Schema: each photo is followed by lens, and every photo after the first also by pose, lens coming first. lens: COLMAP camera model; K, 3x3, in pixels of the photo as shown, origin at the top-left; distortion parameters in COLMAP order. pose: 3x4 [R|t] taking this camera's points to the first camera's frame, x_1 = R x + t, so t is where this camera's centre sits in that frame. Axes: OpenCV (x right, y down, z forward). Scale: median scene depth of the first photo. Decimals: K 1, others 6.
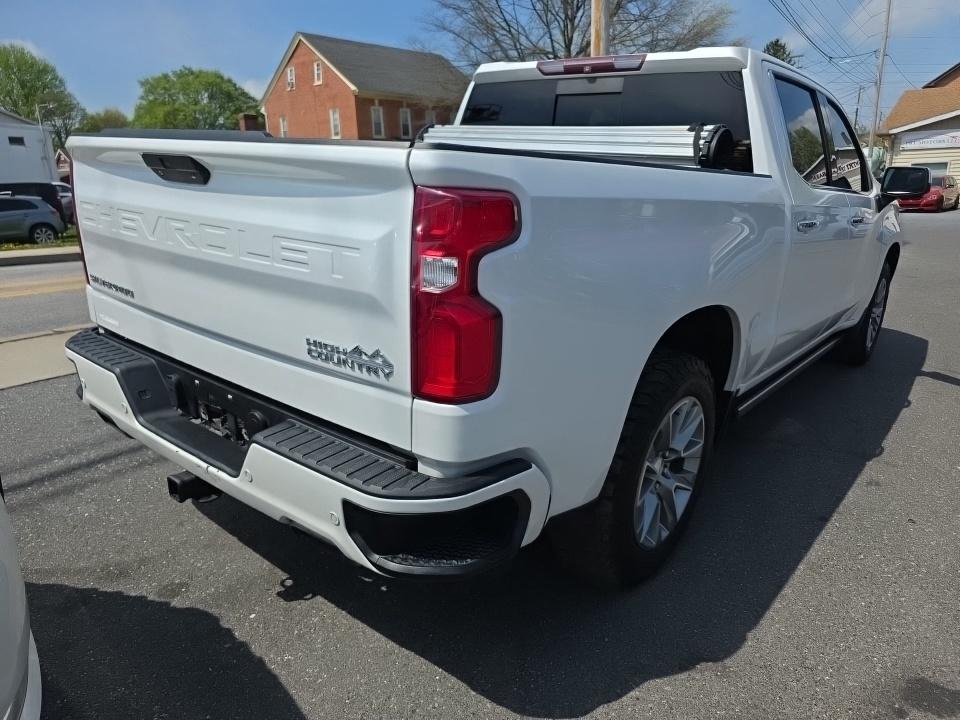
lens RADIAL K [[635.8, 0, 492.9], [0, 635.8, 369.5], [0, 0, 1]] dist [0.049188, -0.038981]
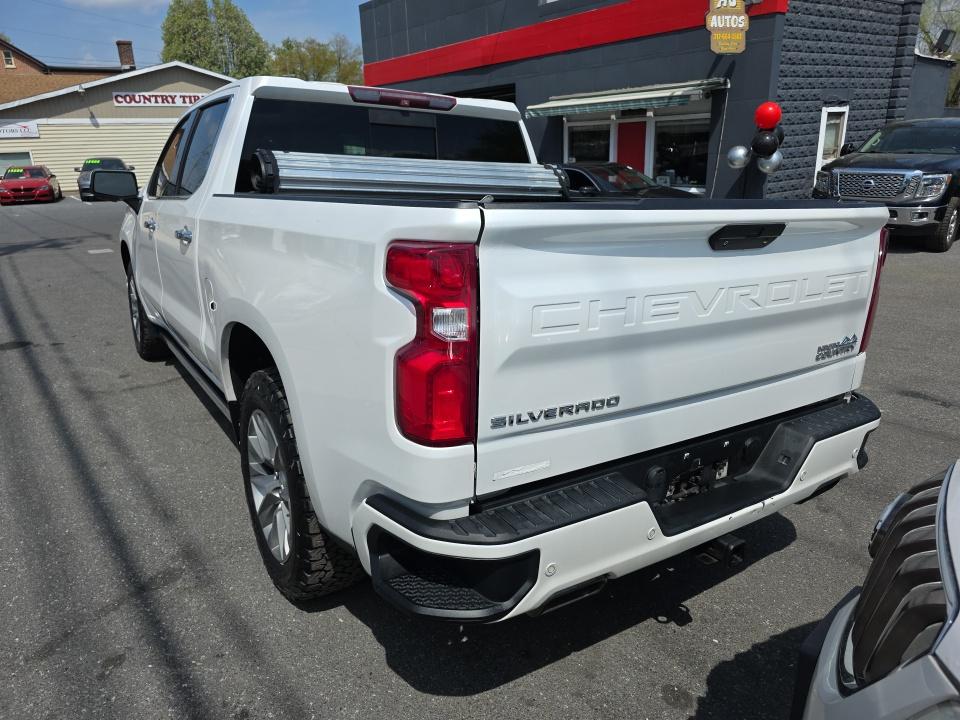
lens RADIAL K [[642.0, 0, 480.0], [0, 642.0, 360.0], [0, 0, 1]] dist [0.024578, -0.020066]
pose [[0.332029, -0.286119, 0.898829, -1.232072], [0.281742, 0.939470, 0.194980, -0.343387], [-0.900210, 0.188499, 0.392543, 0.782513]]
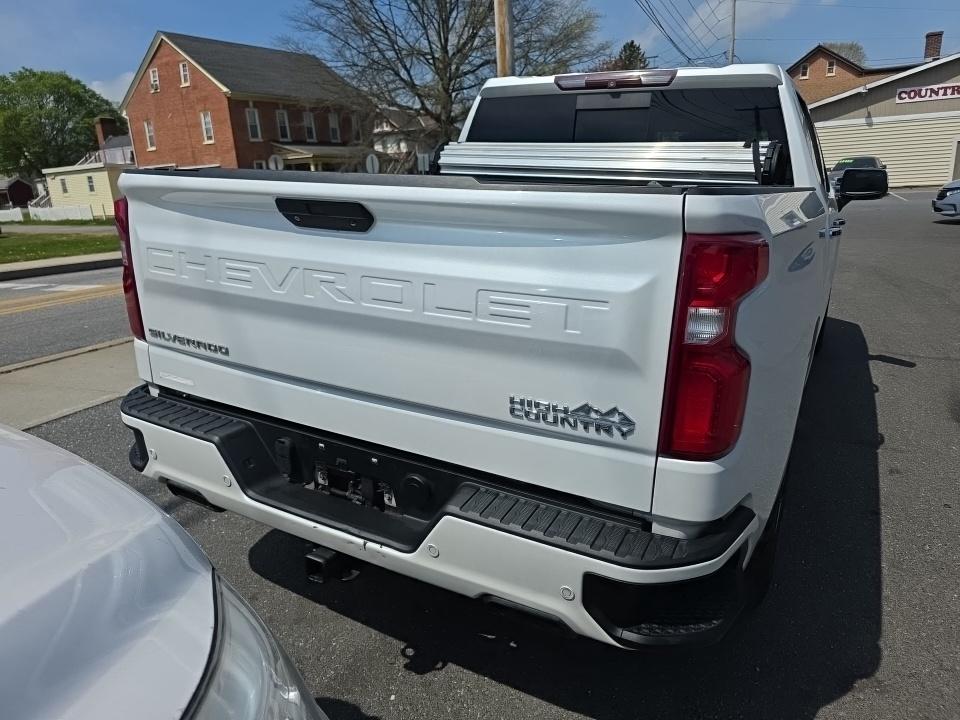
lens RADIAL K [[636.6, 0, 480.0], [0, 636.6, 360.0], [0, 0, 1]] dist [0.050049, -0.041078]
pose [[0.986369, -0.070542, 0.148661, -0.327674], [0.072388, 0.997352, -0.007039, -0.069047], [-0.147771, 0.017704, 0.988863, 0.072701]]
